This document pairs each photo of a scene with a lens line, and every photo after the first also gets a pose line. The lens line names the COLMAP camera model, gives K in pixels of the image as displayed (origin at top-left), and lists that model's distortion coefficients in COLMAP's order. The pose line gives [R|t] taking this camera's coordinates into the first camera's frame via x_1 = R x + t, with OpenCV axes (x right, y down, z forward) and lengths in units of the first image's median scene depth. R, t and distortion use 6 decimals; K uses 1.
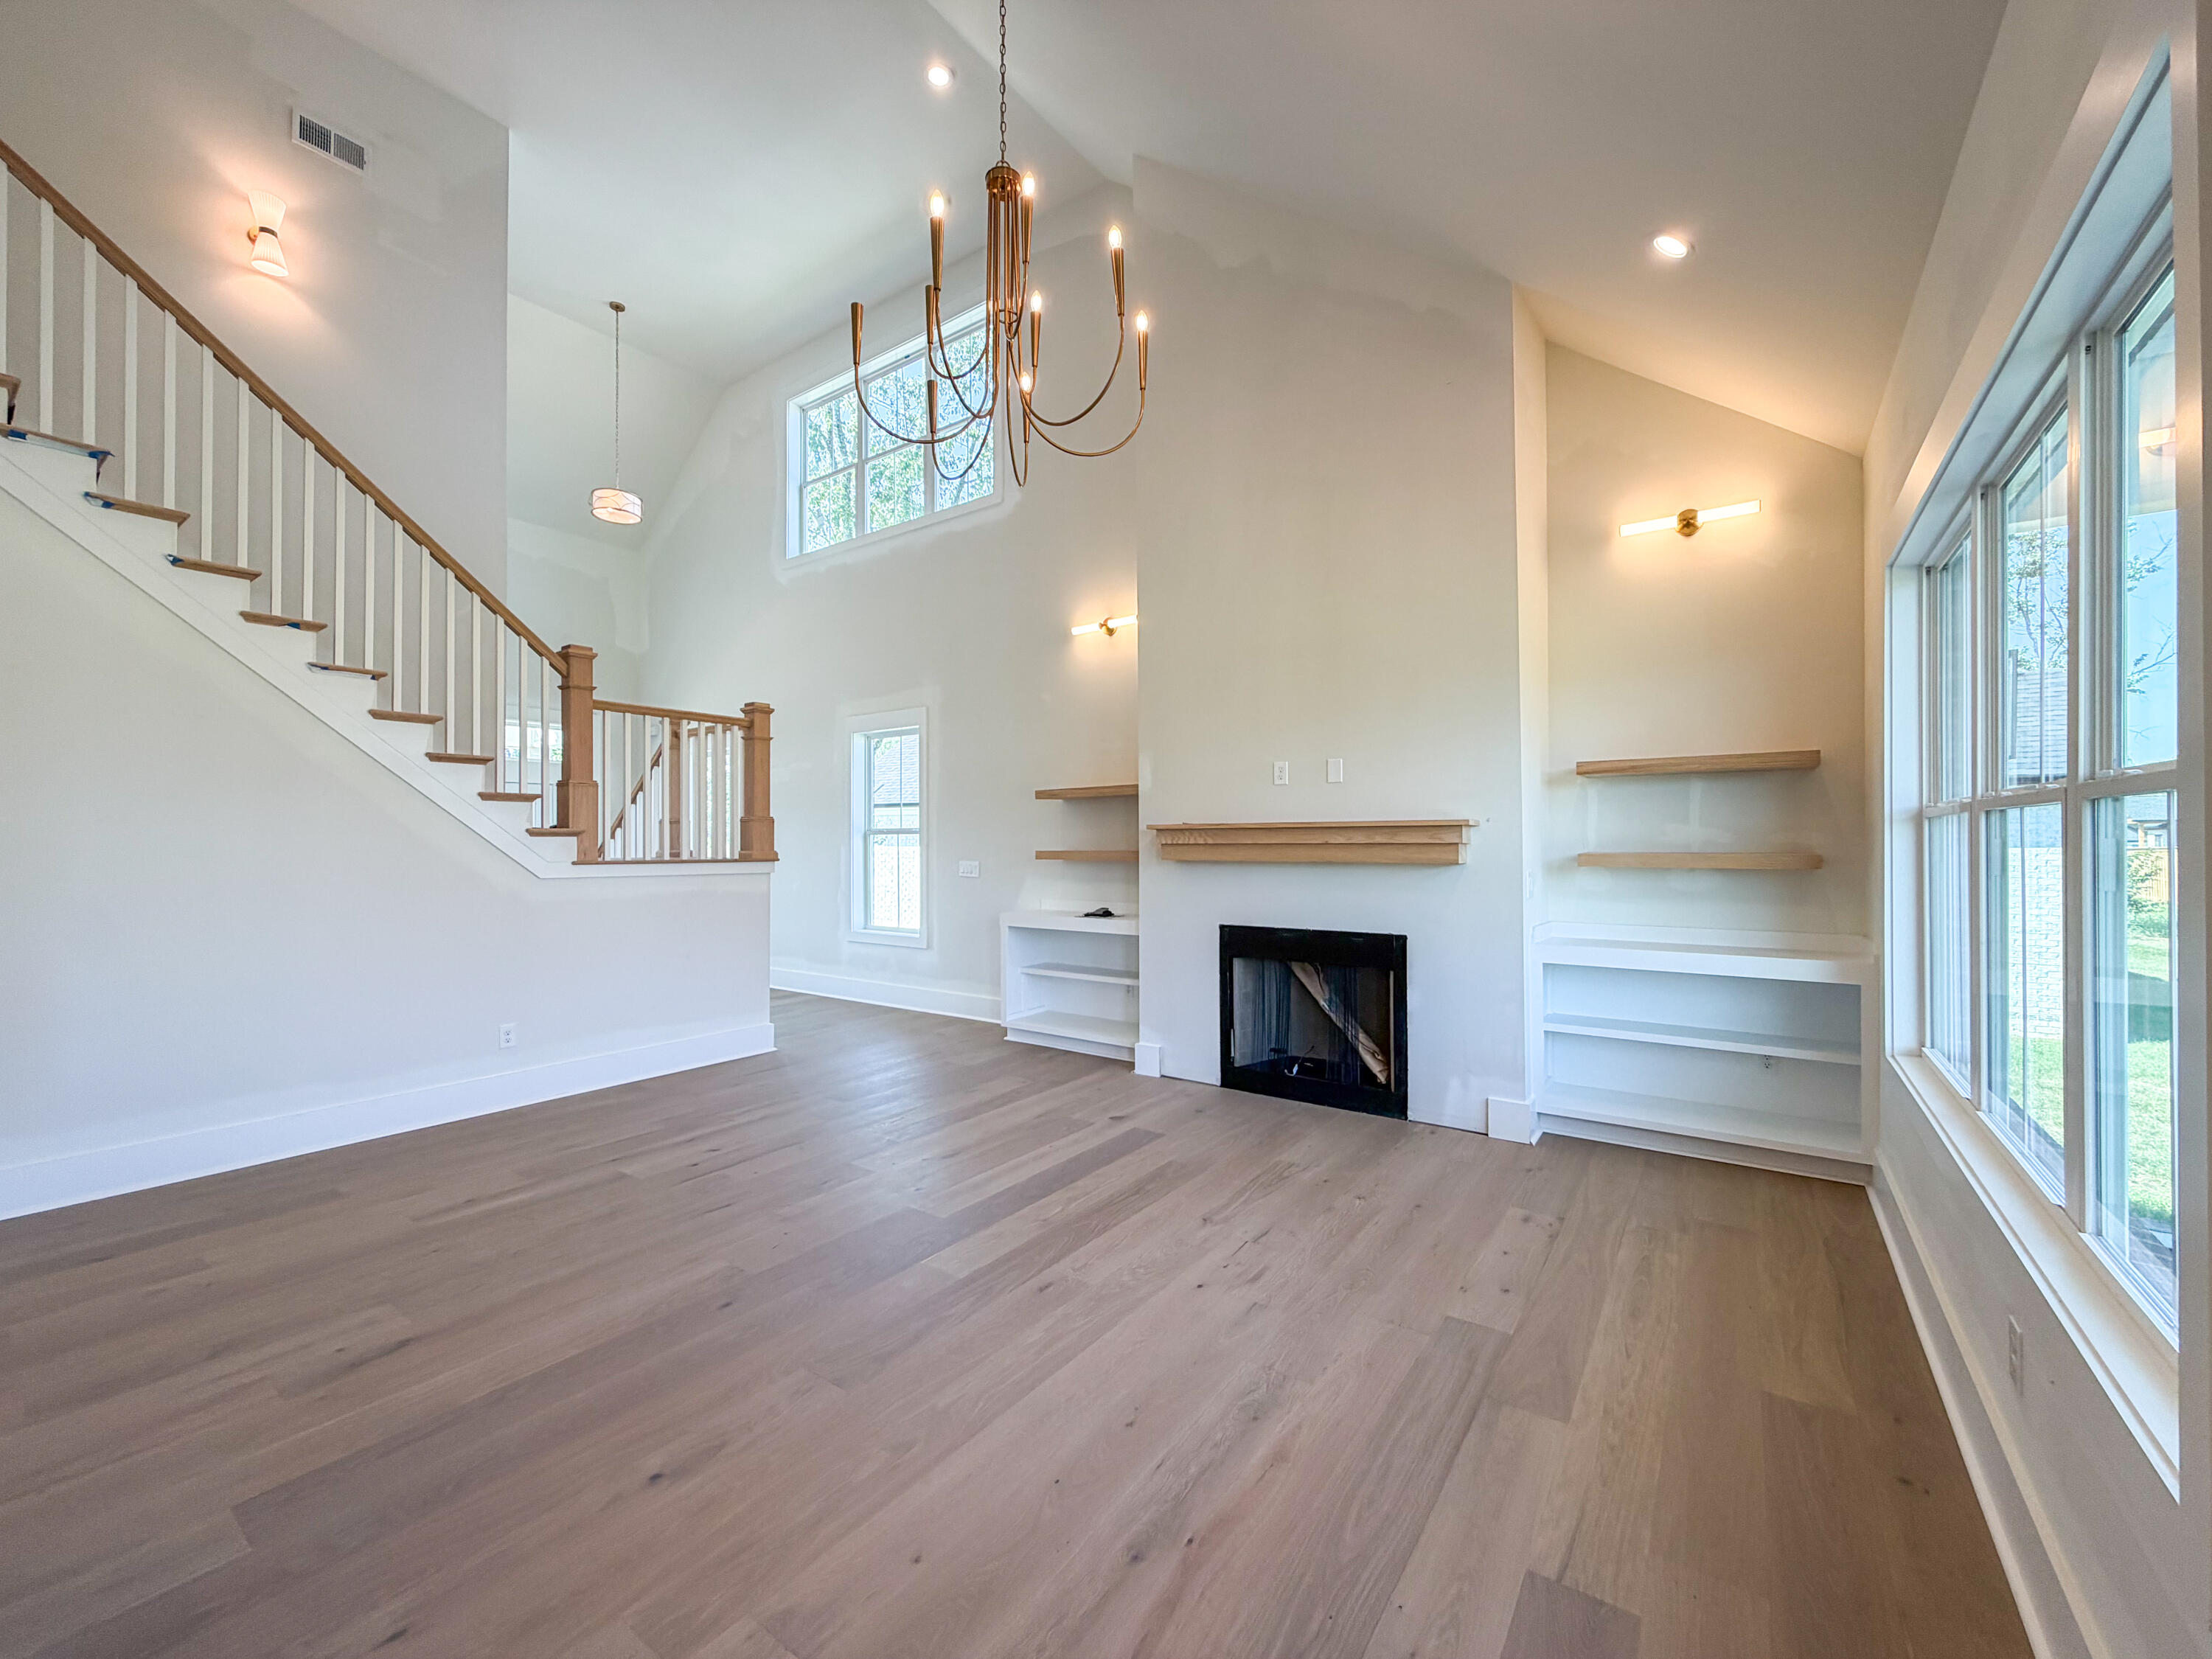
lens RADIAL K [[888.1, 0, 1089.4], [0, 888.1, 849.4], [0, 0, 1]] dist [0.001757, 0.000096]
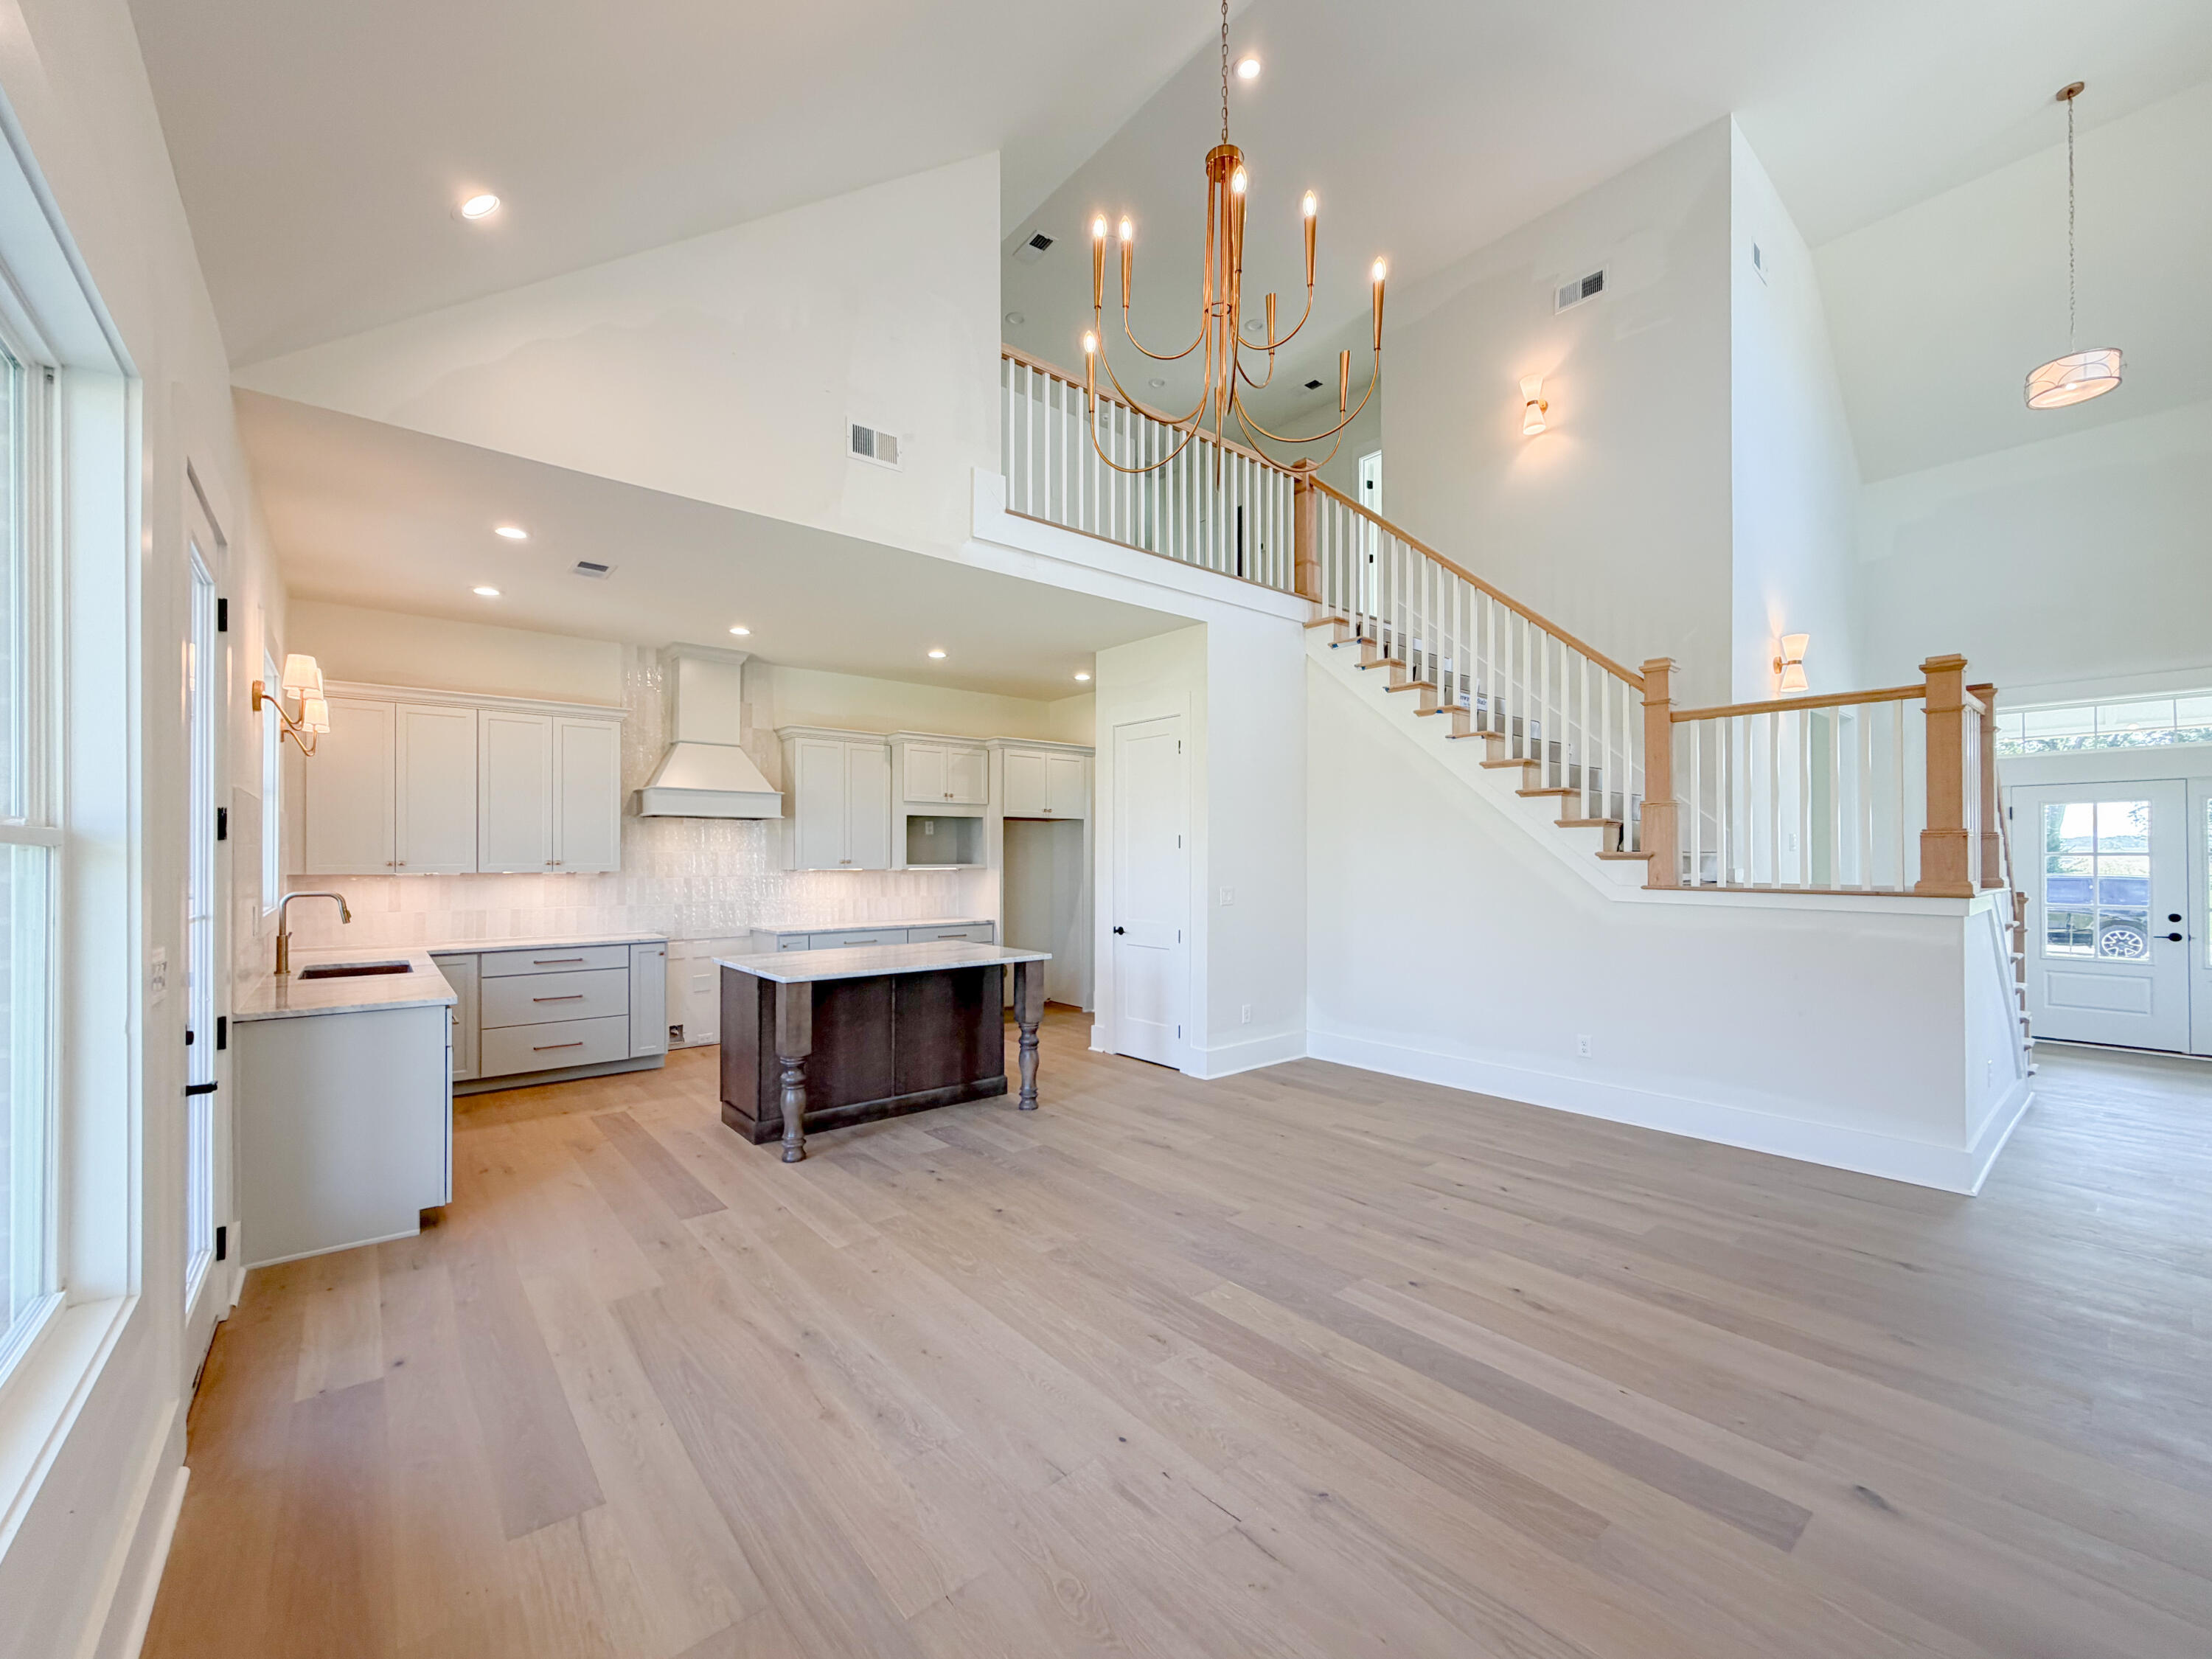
lens RADIAL K [[906.8, 0, 1106.6], [0, 906.8, 866.0], [0, 0, 1]] dist [0.006122, 0.000254]
pose [[-0.248937, 0.011803, -0.968448, 0.697021], [-0.005820, 0.999889, 0.013682, -0.024395], [0.968502, 0.009042, -0.248841, 0.907997]]
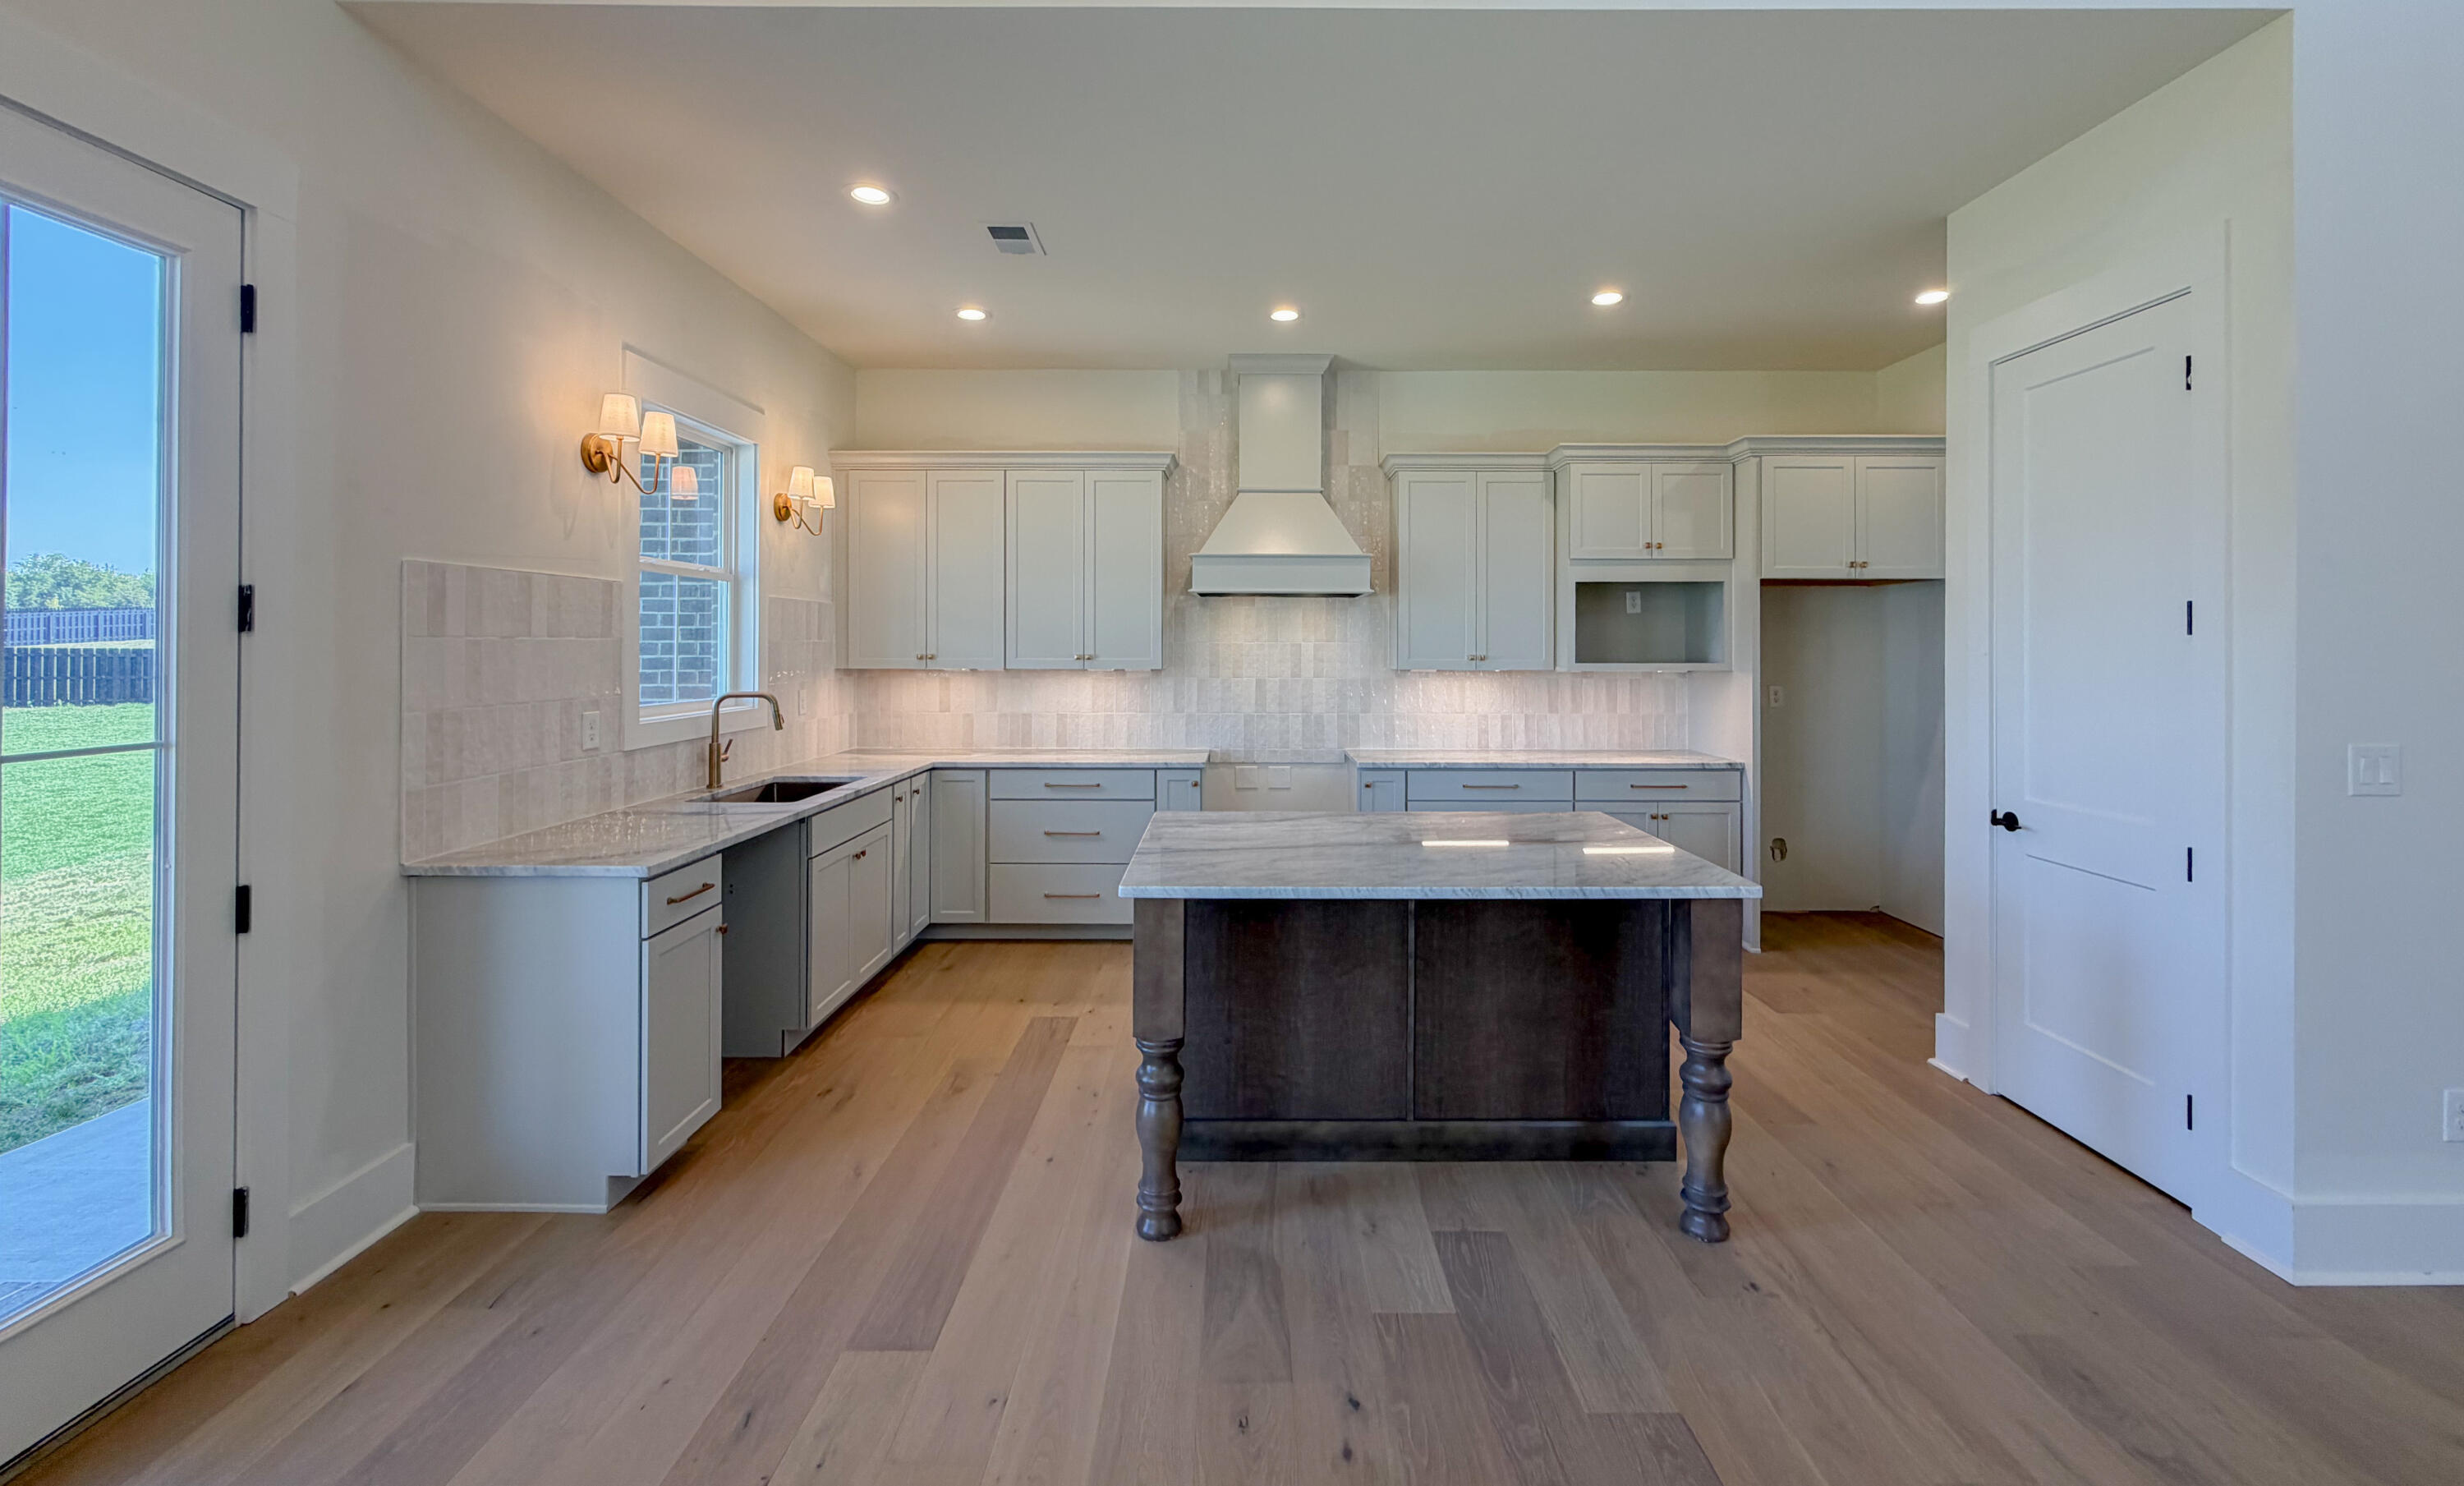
lens RADIAL K [[995.2, 0, 1231.8], [0, 995.2, 642.6], [0, 0, 1]] dist [-0.002075, -0.000315]
pose [[-0.816667, -0.000976, -0.577109, 0.008205], [-0.003871, 0.999985, 0.003788, -0.028664], [0.577097, 0.005327, -0.816658, 0.805011]]
